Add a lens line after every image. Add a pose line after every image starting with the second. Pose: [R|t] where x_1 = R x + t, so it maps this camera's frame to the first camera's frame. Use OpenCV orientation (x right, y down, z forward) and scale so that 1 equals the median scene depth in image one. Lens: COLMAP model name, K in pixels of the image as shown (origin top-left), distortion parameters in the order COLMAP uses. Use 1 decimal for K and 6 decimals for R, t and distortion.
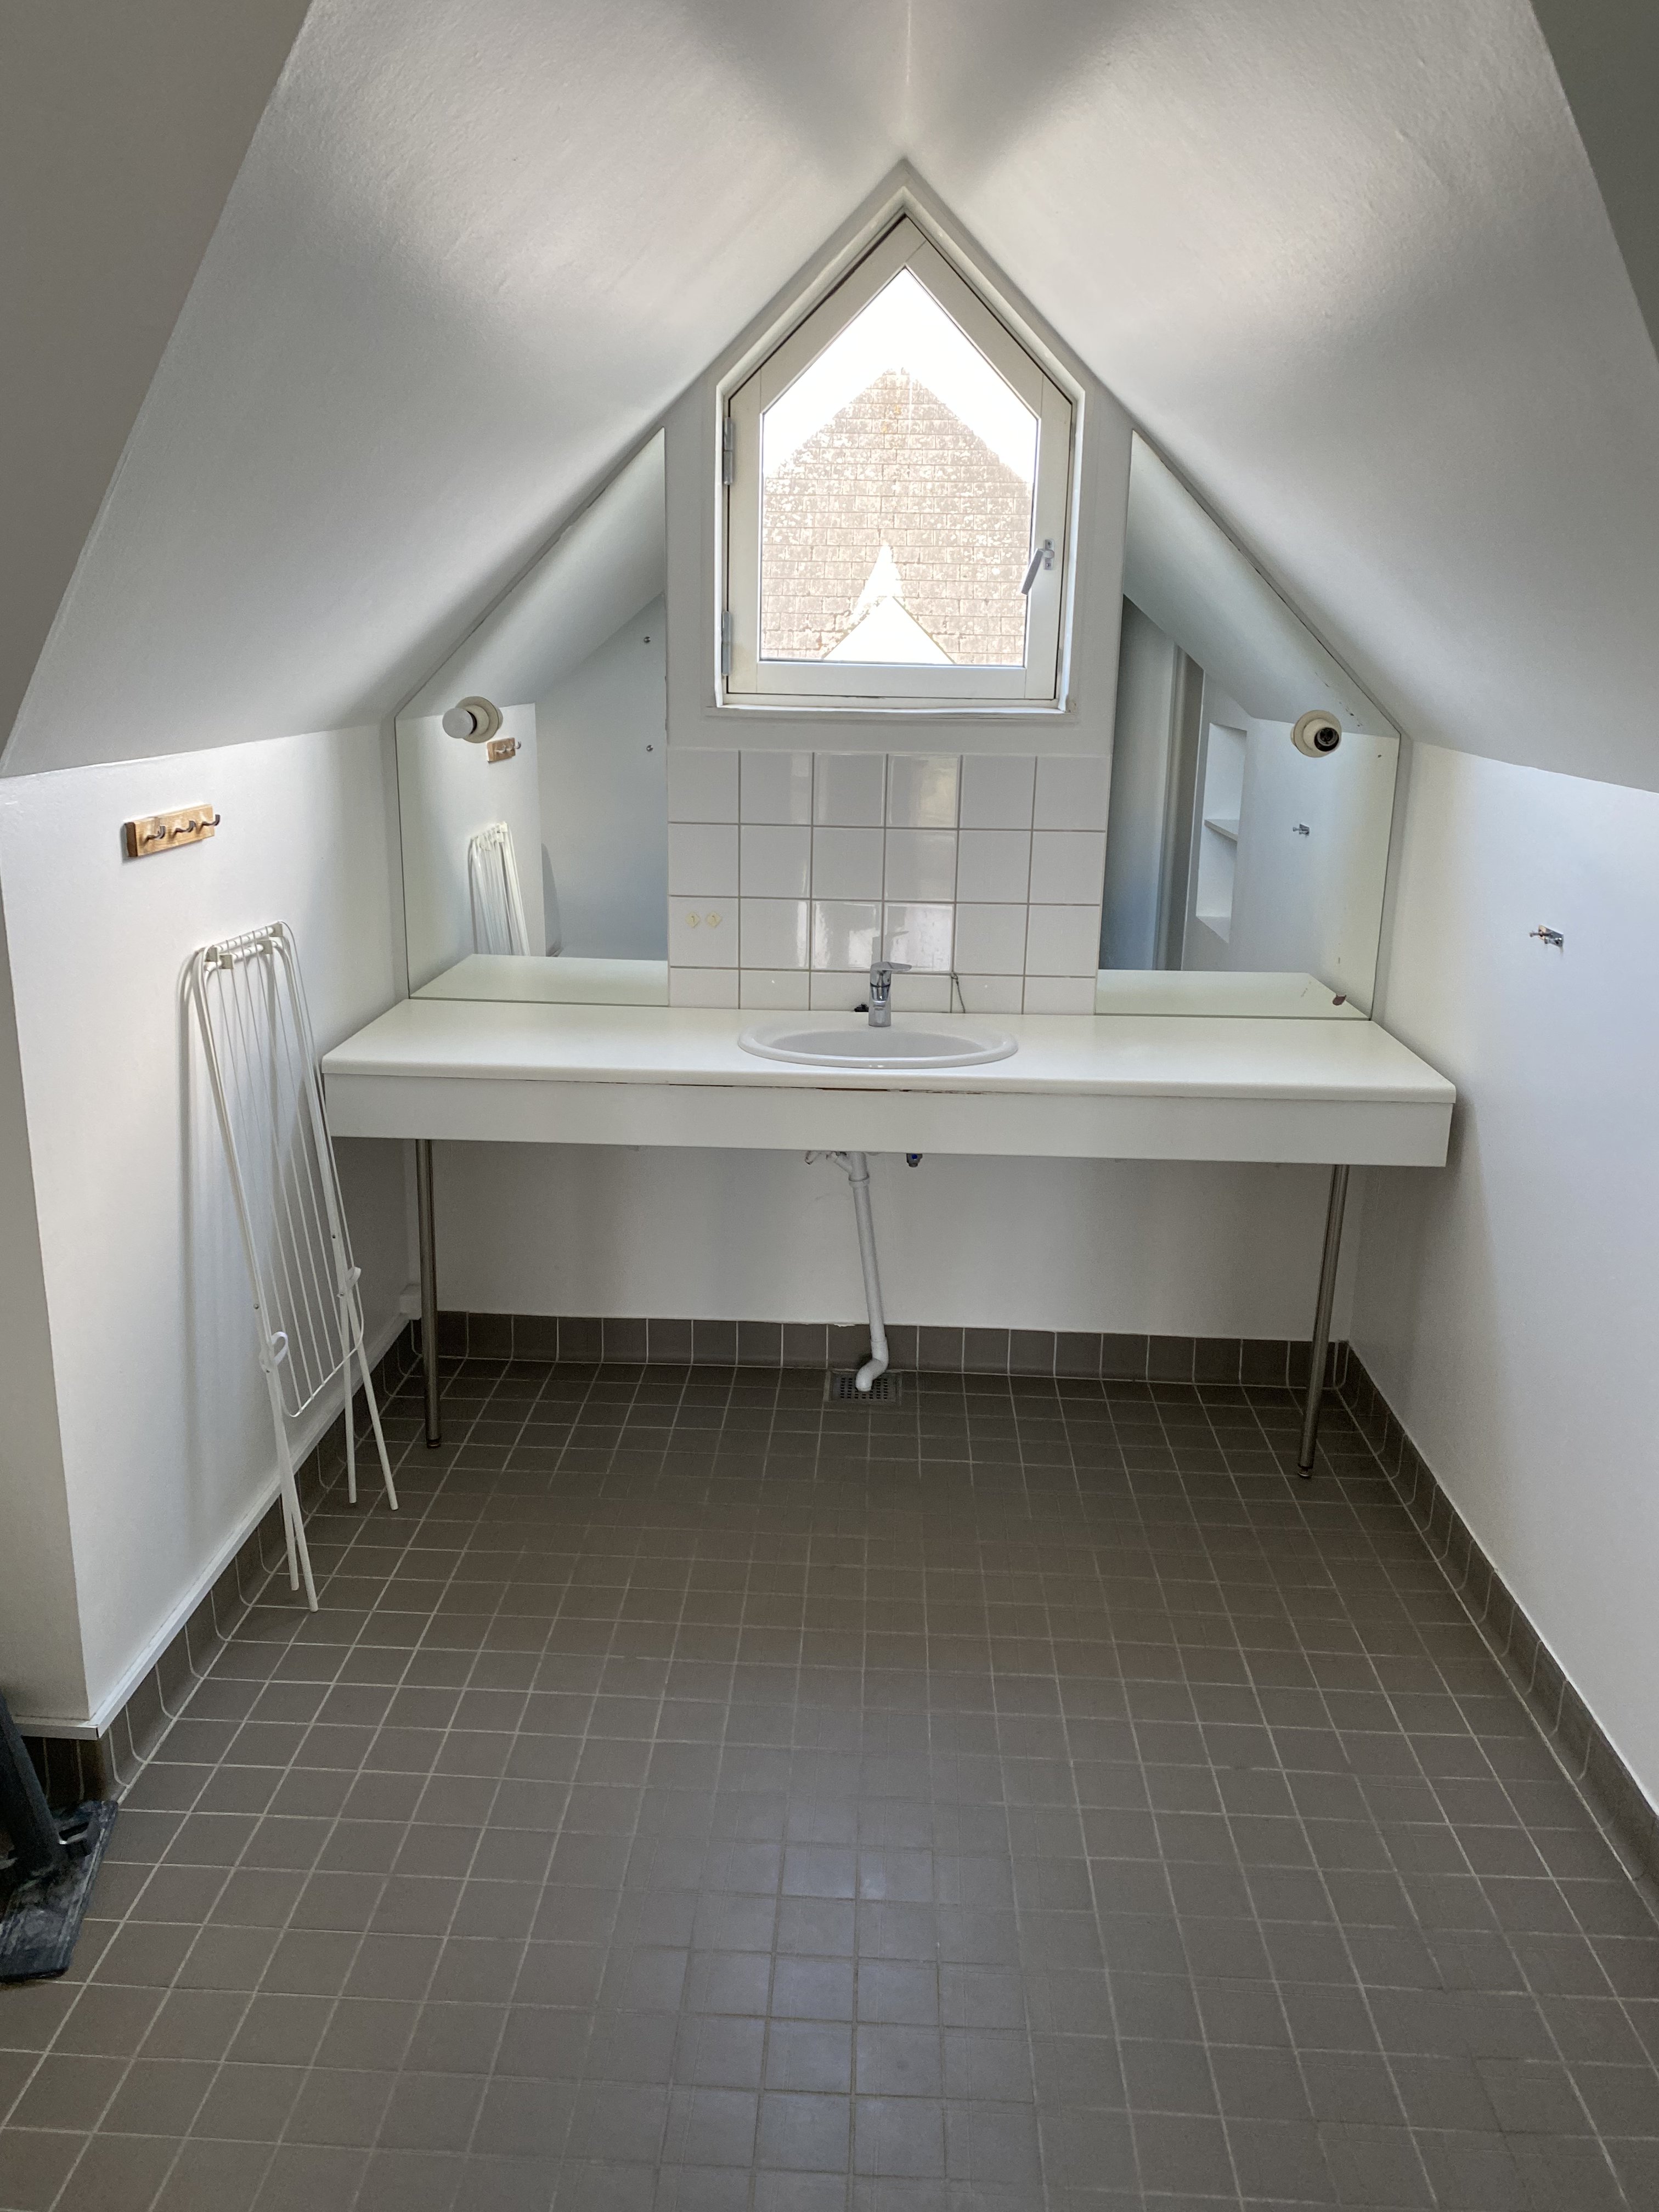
lens RADIAL K [[1695.5, 0, 817.6], [0, 1695.5, 1081.1], [0, 0, 1]] dist [0.047523, -0.048785]
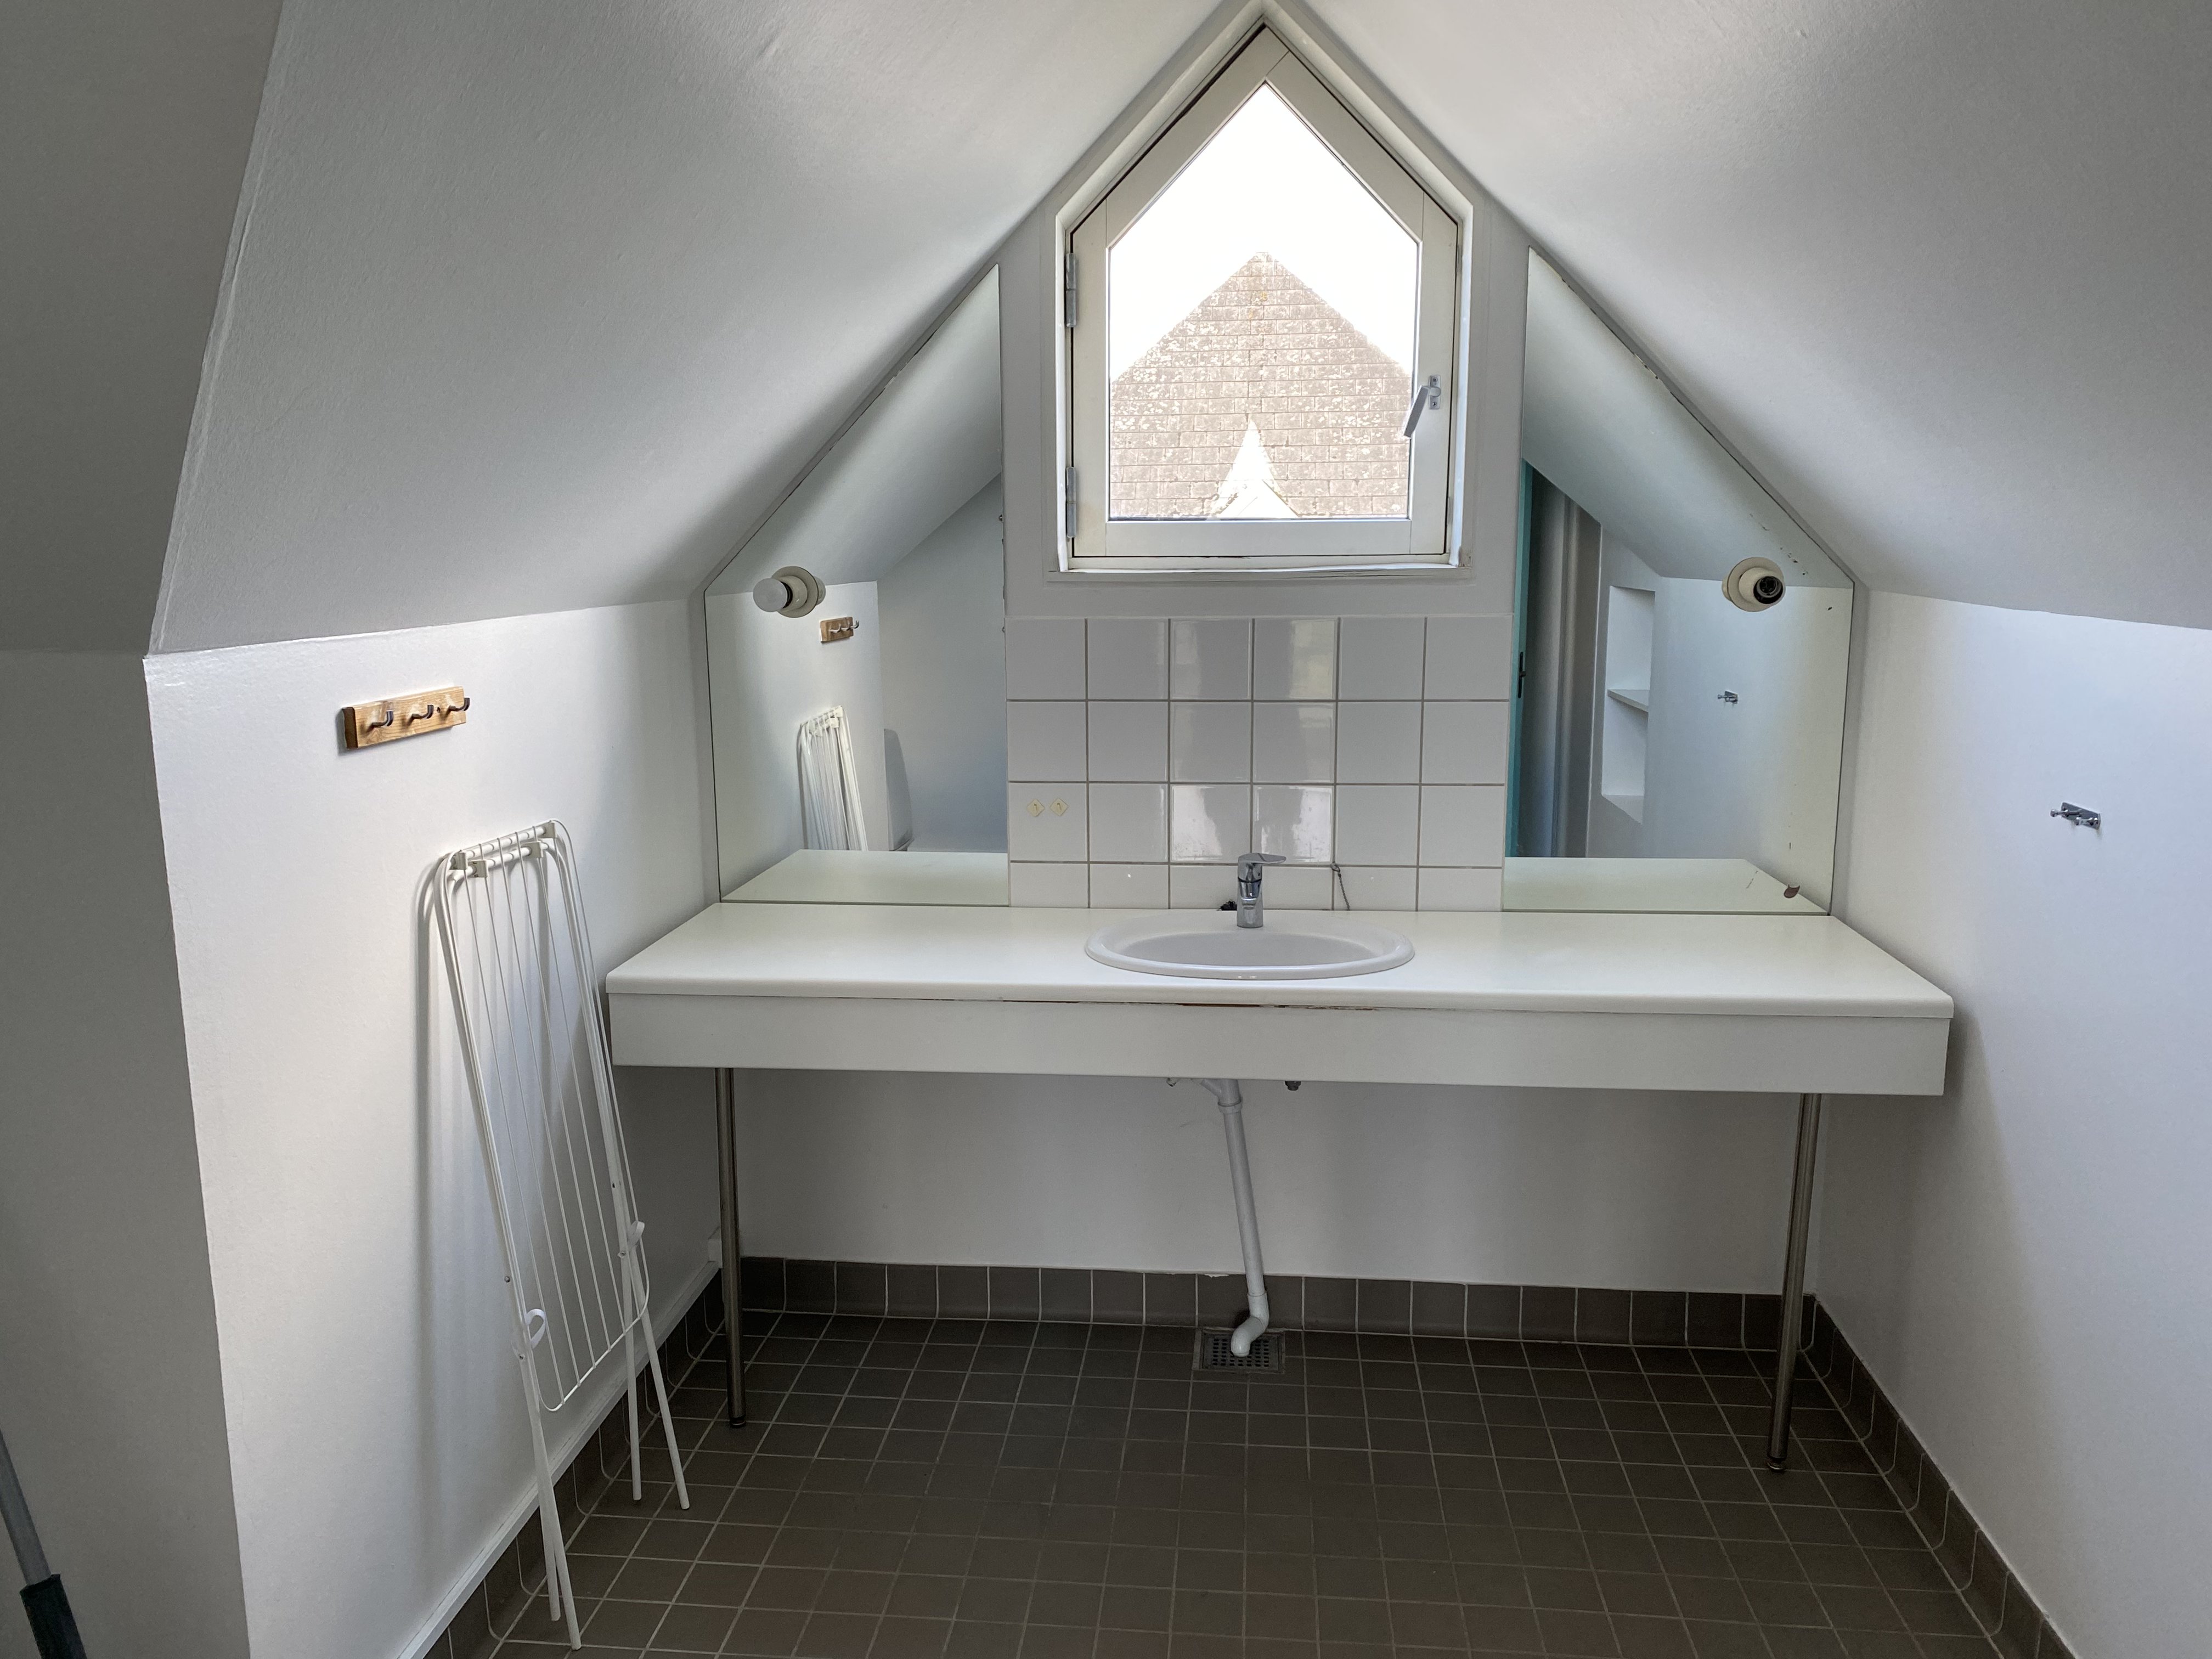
lens RADIAL K [[1695.5, 0, 1081.9], [0, 1695.5, 824.6], [0, 0, 1]] dist [0.047523, -0.048785]
pose [[0.997770, -0.014228, -0.065213, 0.007752], [0.008789, 0.996516, -0.082938, -0.014012], [0.066166, 0.082180, 0.994419, 0.126989]]
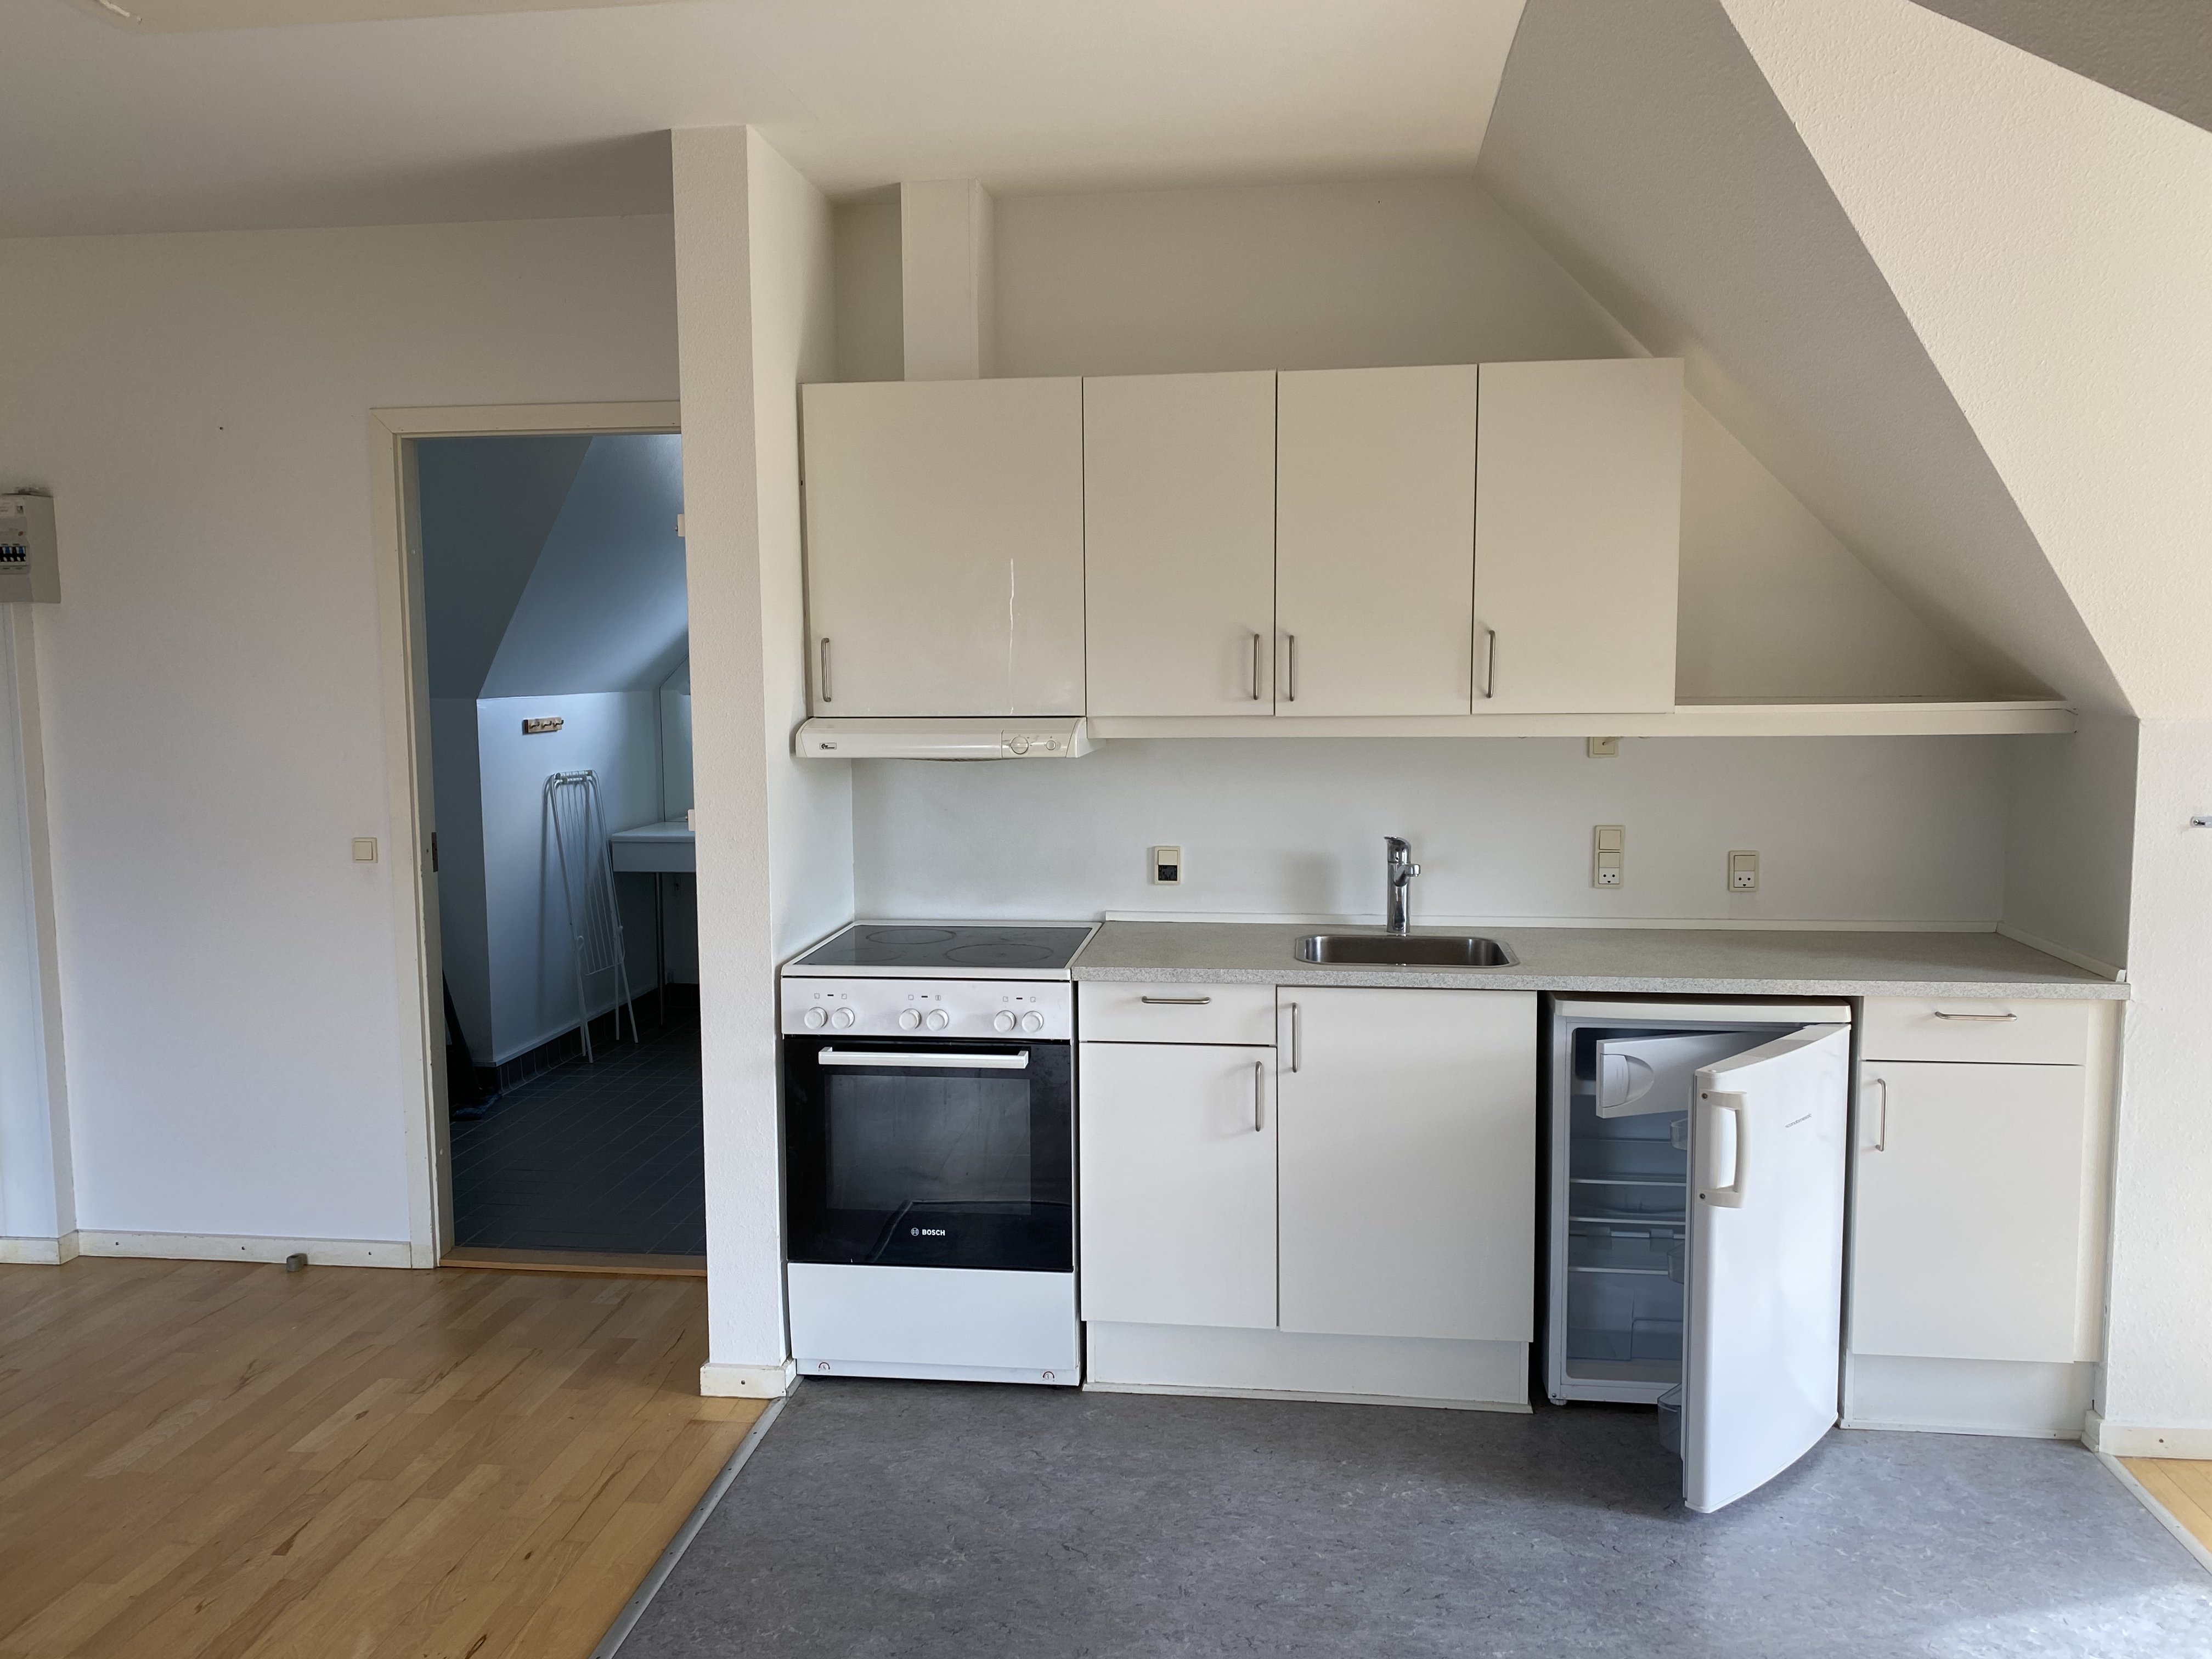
lens RADIAL K [[1695.5, 0, 1081.9], [0, 1695.5, 824.6], [0, 0, 1]] dist [0.047523, -0.048785]
pose [[0.995427, -0.017243, -0.093955, 0.461444], [0.002573, 0.988057, -0.154068, 0.275455], [0.095489, 0.153122, 0.983583, -0.982480]]
